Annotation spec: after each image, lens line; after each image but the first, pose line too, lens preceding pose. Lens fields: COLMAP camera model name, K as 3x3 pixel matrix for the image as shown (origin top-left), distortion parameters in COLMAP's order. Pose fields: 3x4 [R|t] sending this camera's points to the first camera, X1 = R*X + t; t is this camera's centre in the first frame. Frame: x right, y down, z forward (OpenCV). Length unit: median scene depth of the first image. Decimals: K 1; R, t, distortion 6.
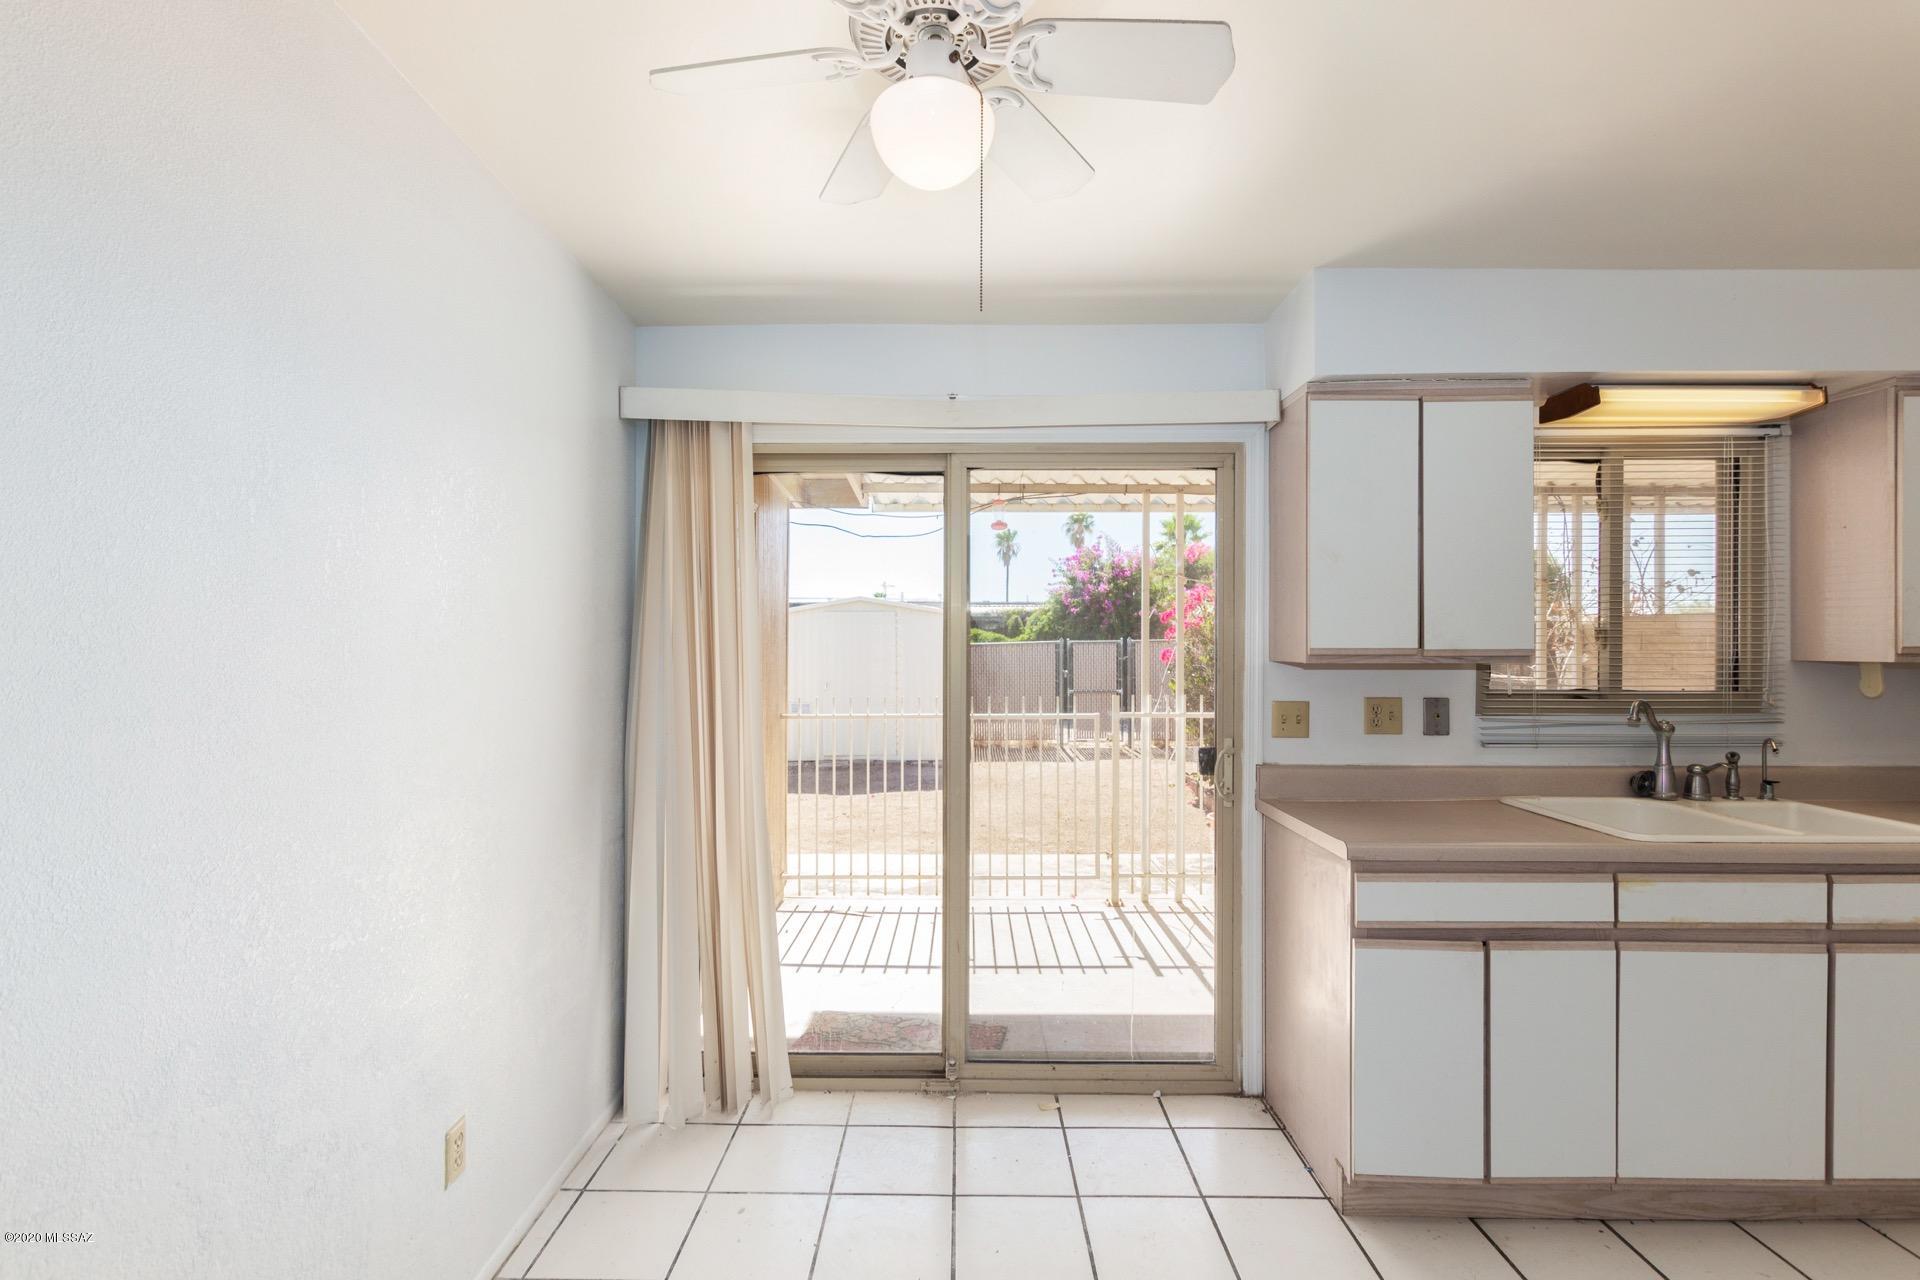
lens RADIAL K [[878.2, 0, 949.3], [0, 878.2, 643.8], [0, 0, 1]] dist [0.010971, -0.004370]
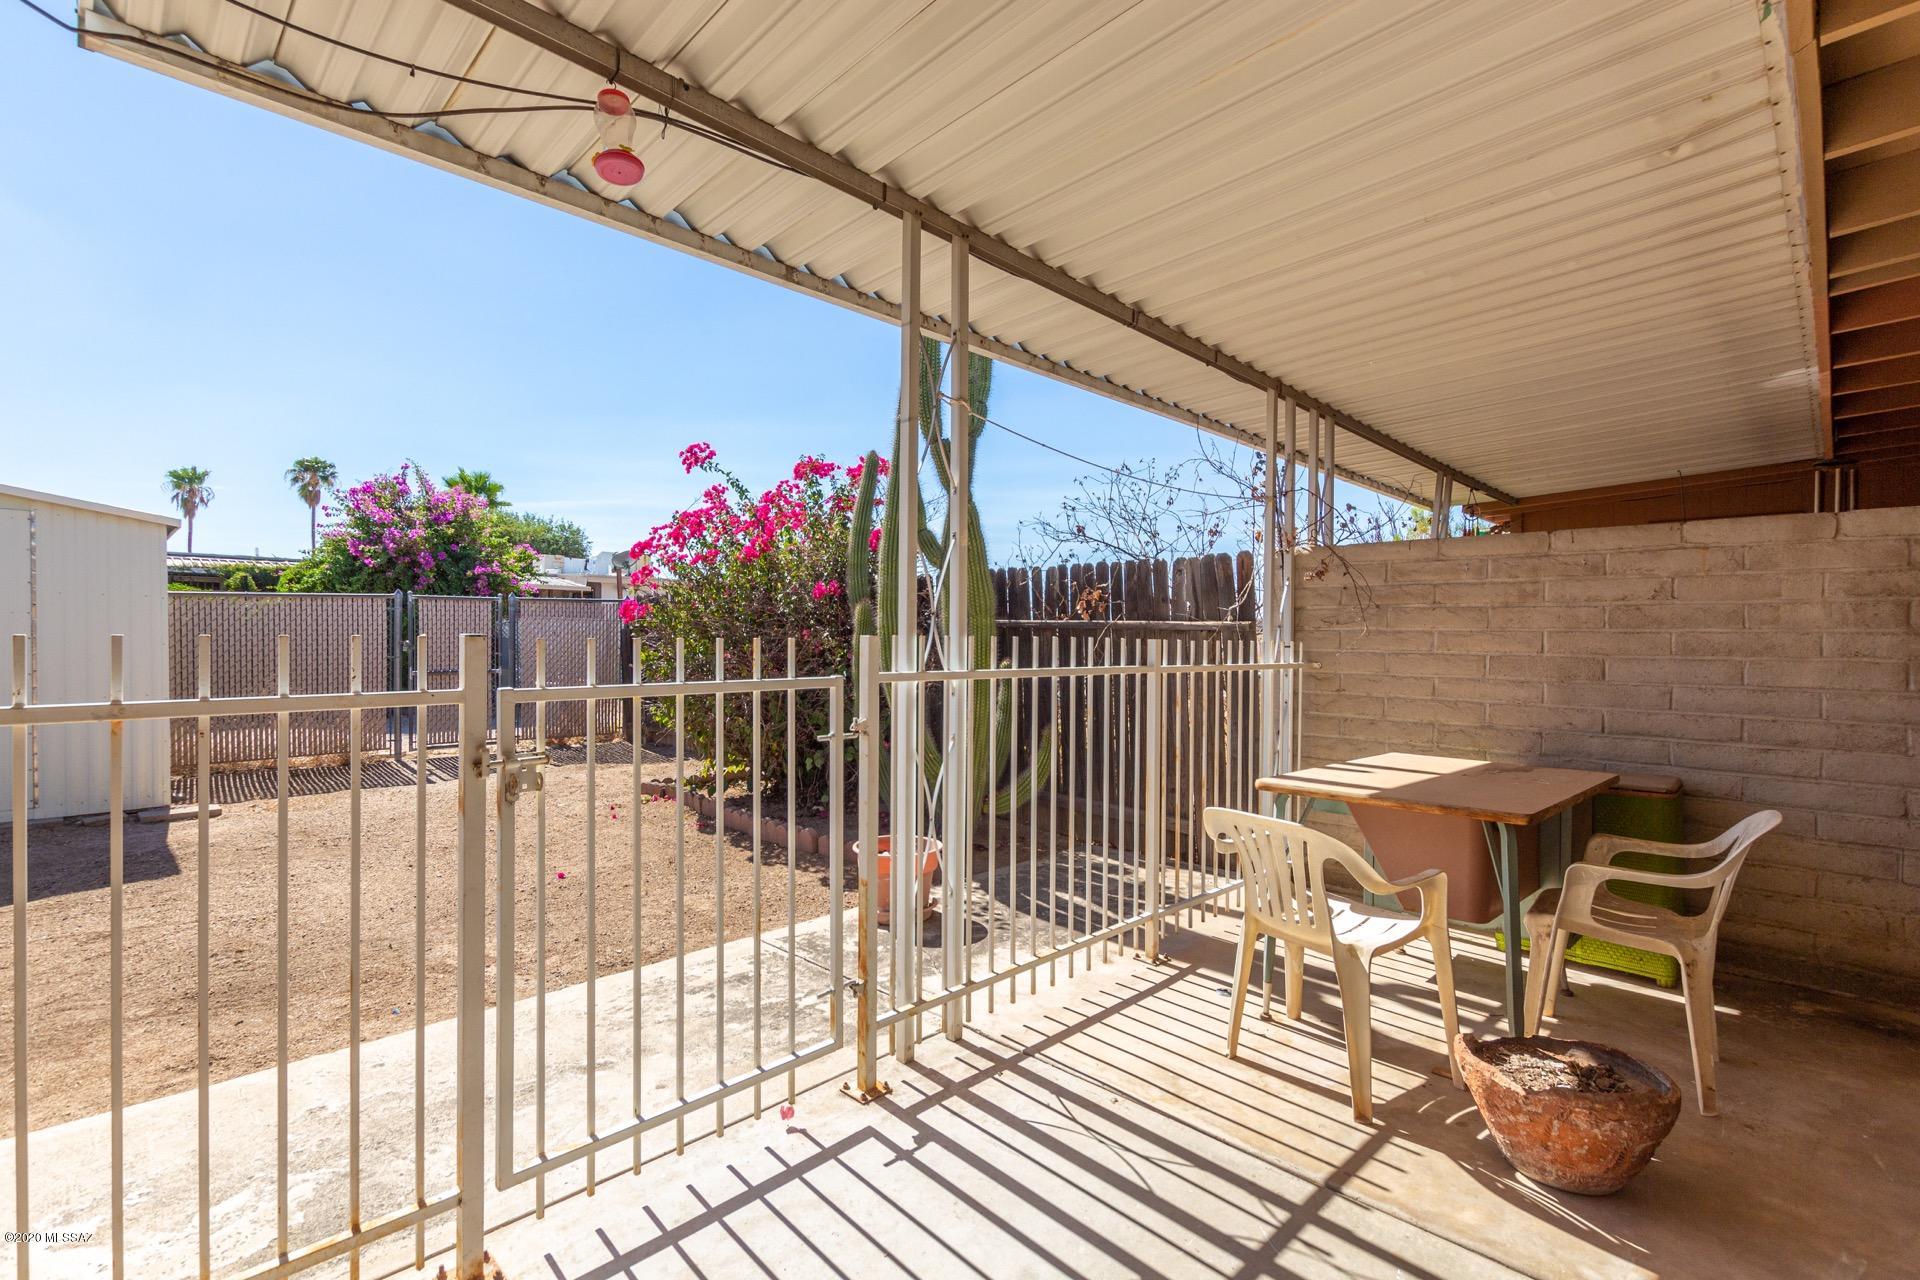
lens RADIAL K [[878.2, 0, 953.8], [0, 878.2, 629.7], [0, 0, 1]] dist [0.010971, -0.004370]
pose [[0.704990, 0.005150, 0.709198, -0.208690], [-0.004529, 0.999986, -0.002759, 0.109558], [-0.709202, -0.001267, 0.705004, 1.268099]]
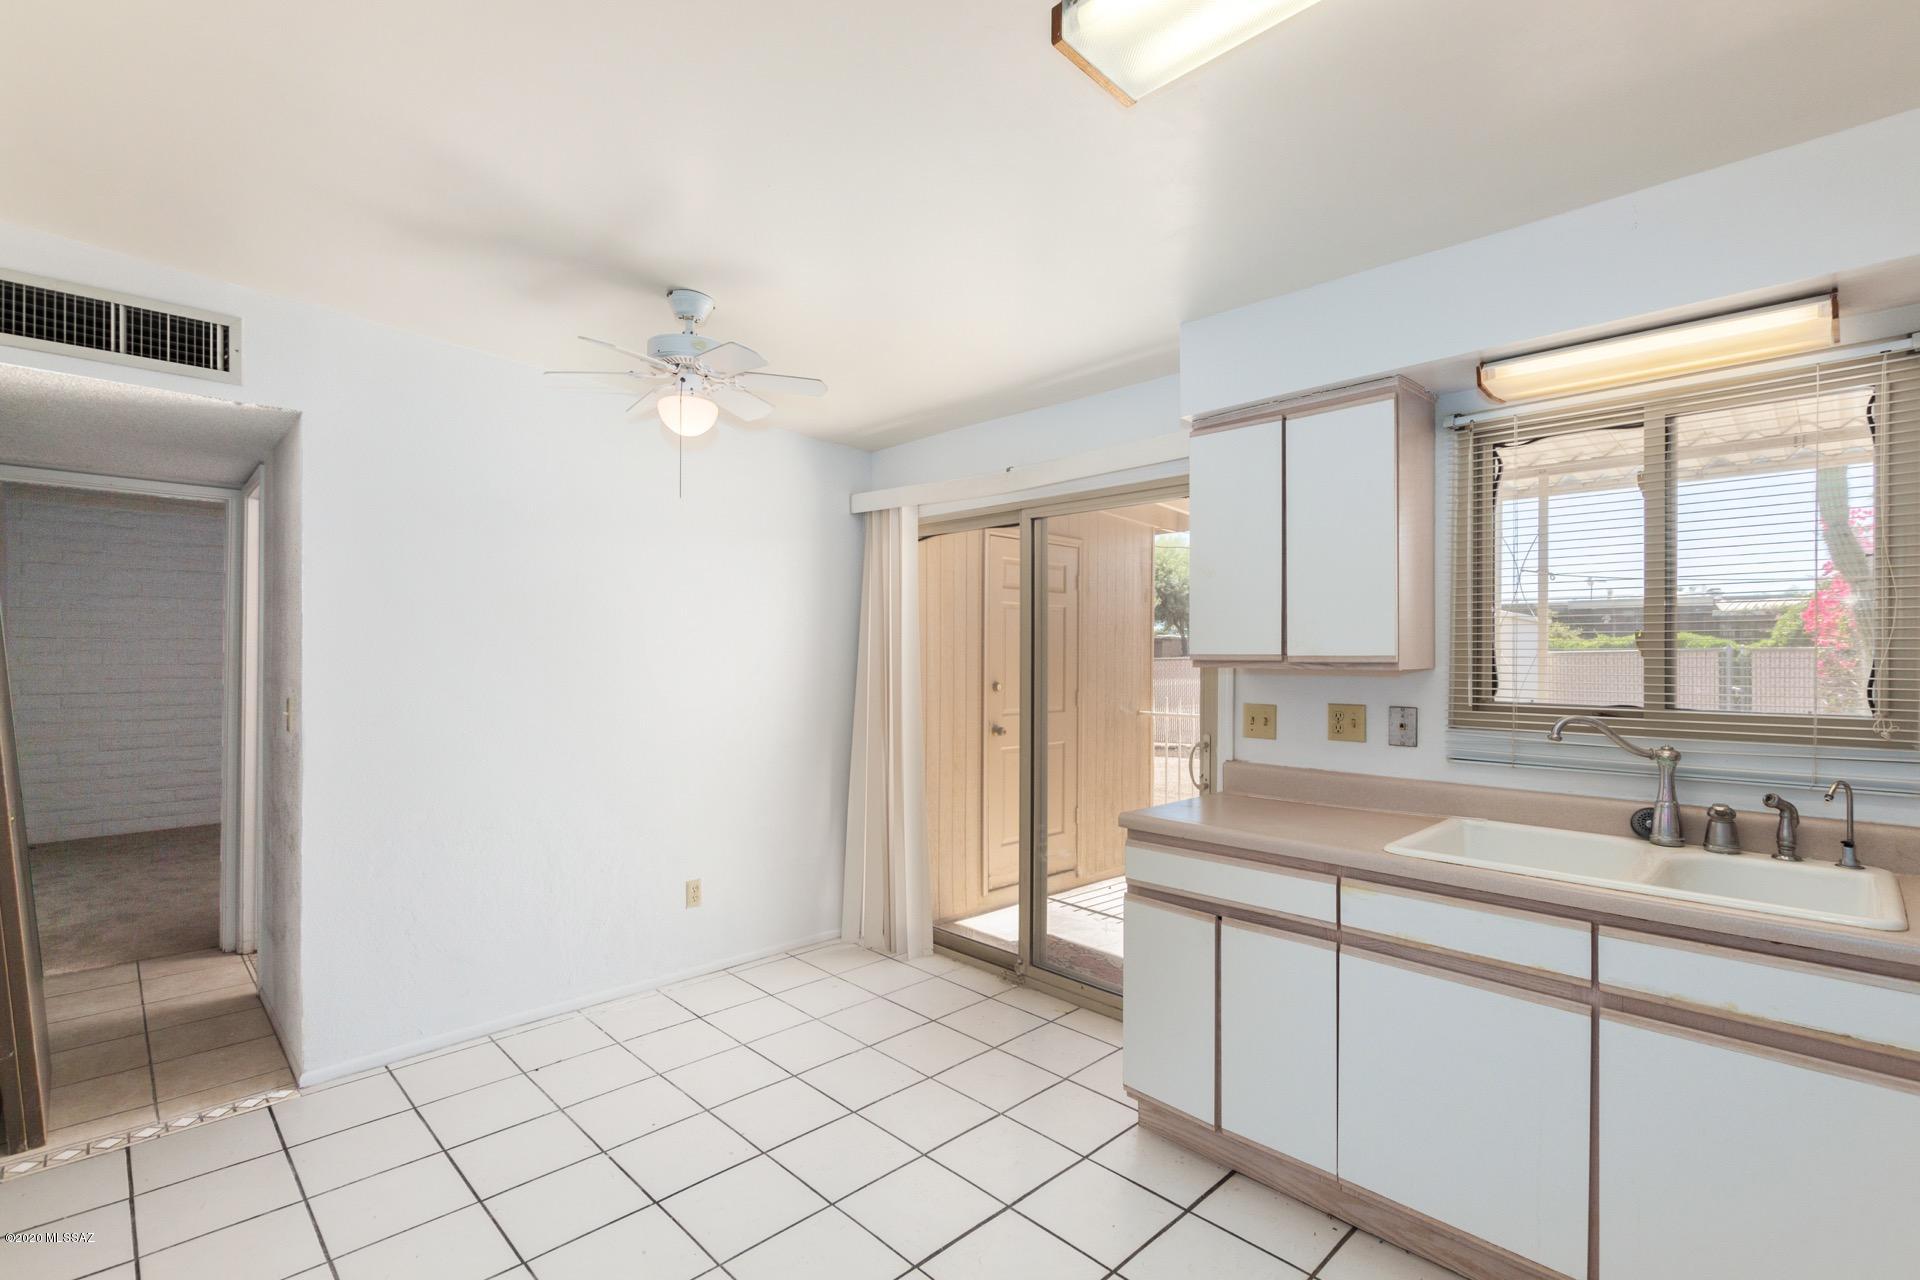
lens RADIAL K [[878.2, 0, 950.4], [0, 878.2, 649.6], [0, 0, 1]] dist [0.010971, -0.004370]
pose [[0.703232, -0.001059, -0.710960, 0.886318], [-0.000739, 0.999997, -0.002221, 0.001799], [0.710960, 0.002088, 0.703229, -0.021439]]
